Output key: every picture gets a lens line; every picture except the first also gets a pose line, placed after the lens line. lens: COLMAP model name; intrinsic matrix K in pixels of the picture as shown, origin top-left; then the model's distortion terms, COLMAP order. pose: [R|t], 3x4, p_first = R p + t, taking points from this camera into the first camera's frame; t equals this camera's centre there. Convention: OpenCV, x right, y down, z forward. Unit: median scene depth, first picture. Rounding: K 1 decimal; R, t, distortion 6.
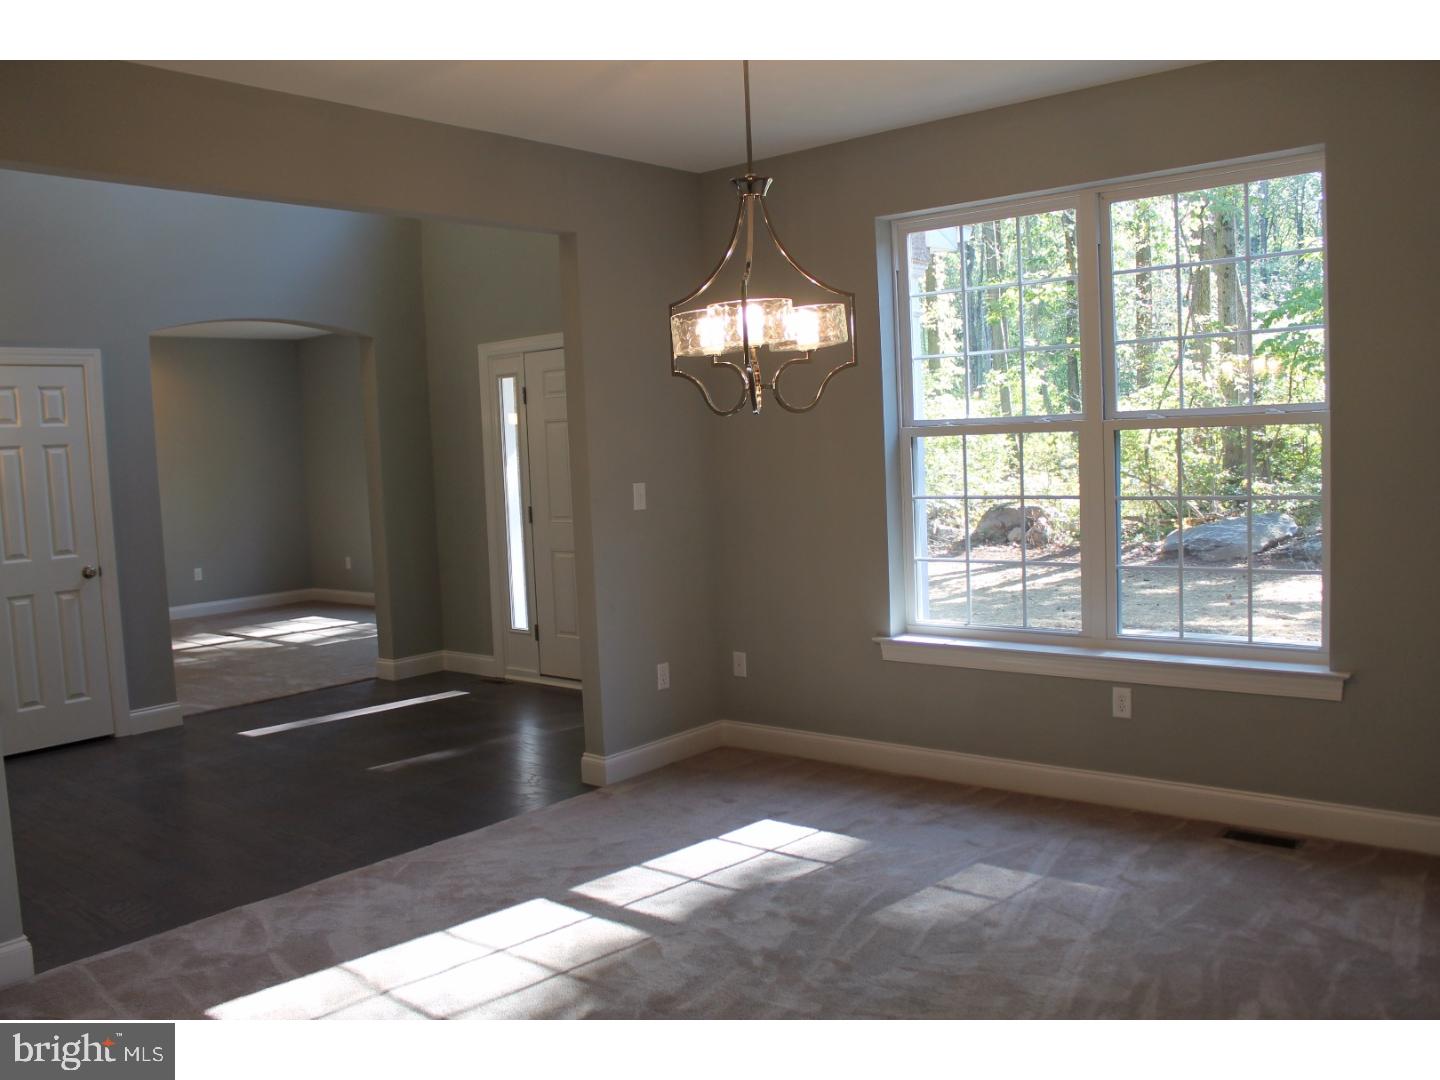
lens RADIAL K [[1220.0, 0, 703.0], [0, 1220.0, 578.4], [0, 0, 1]] dist [-0.136394, 0.075041]
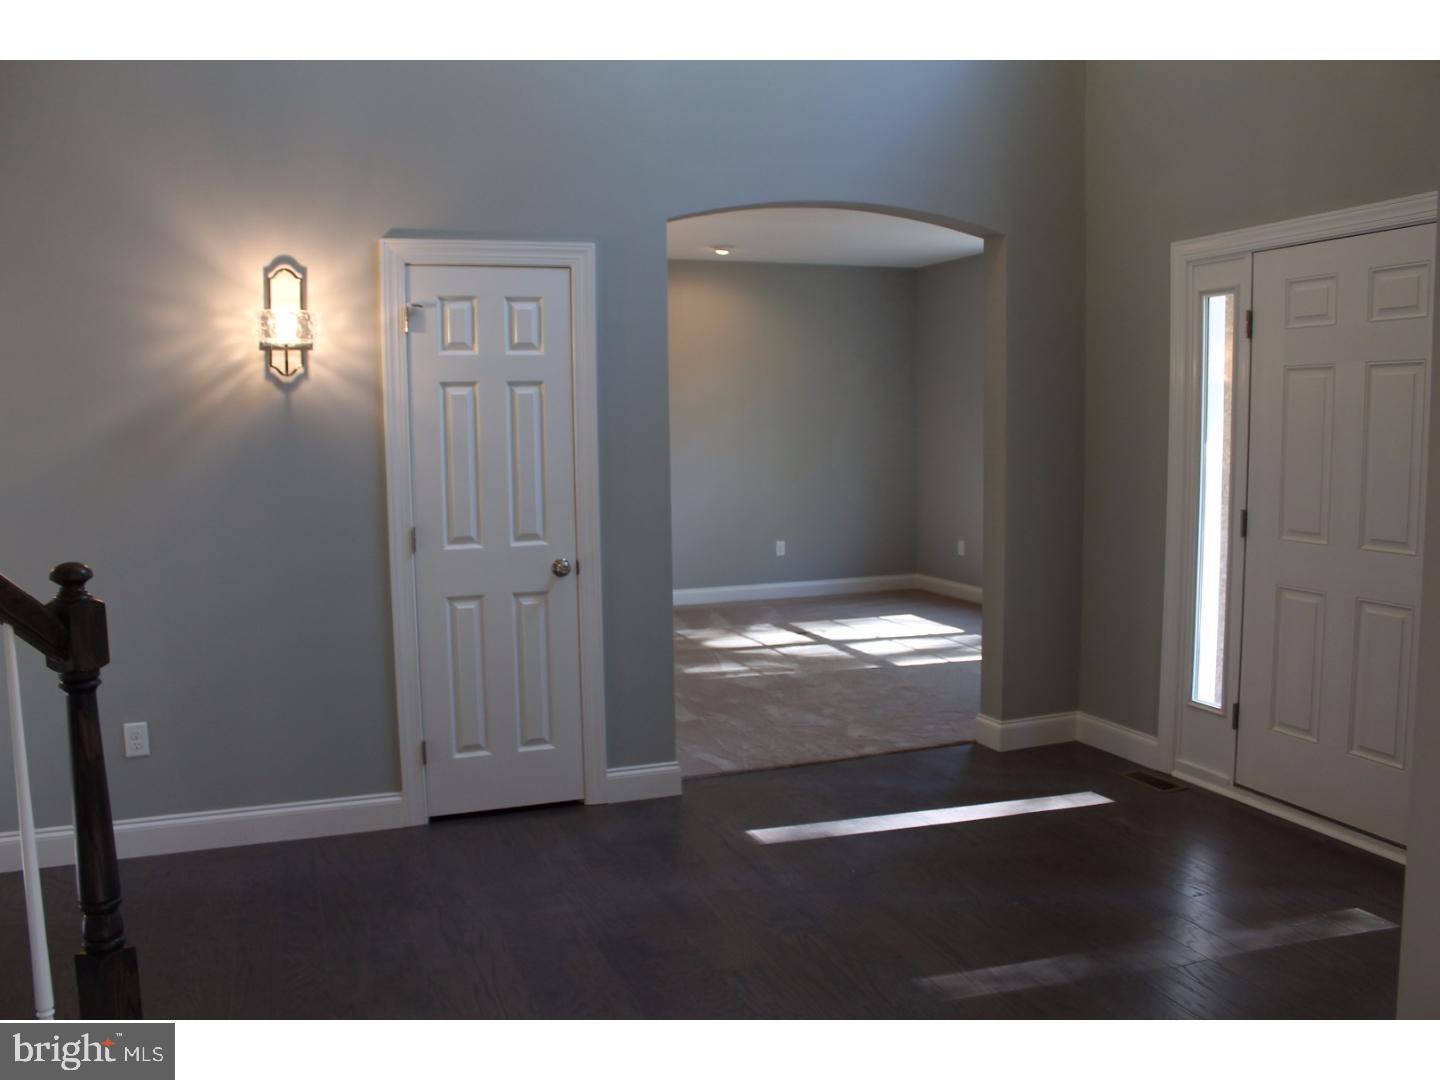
lens RADIAL K [[1220.0, 0, 720.6], [0, 1220.0, 538.9], [0, 0, 1]] dist [-0.136394, 0.075041]
pose [[0.874541, 0.081085, -0.478124, -0.086899], [-0.074694, 0.996680, 0.032404, -0.045012], [0.479164, 0.007374, 0.877694, 0.364329]]
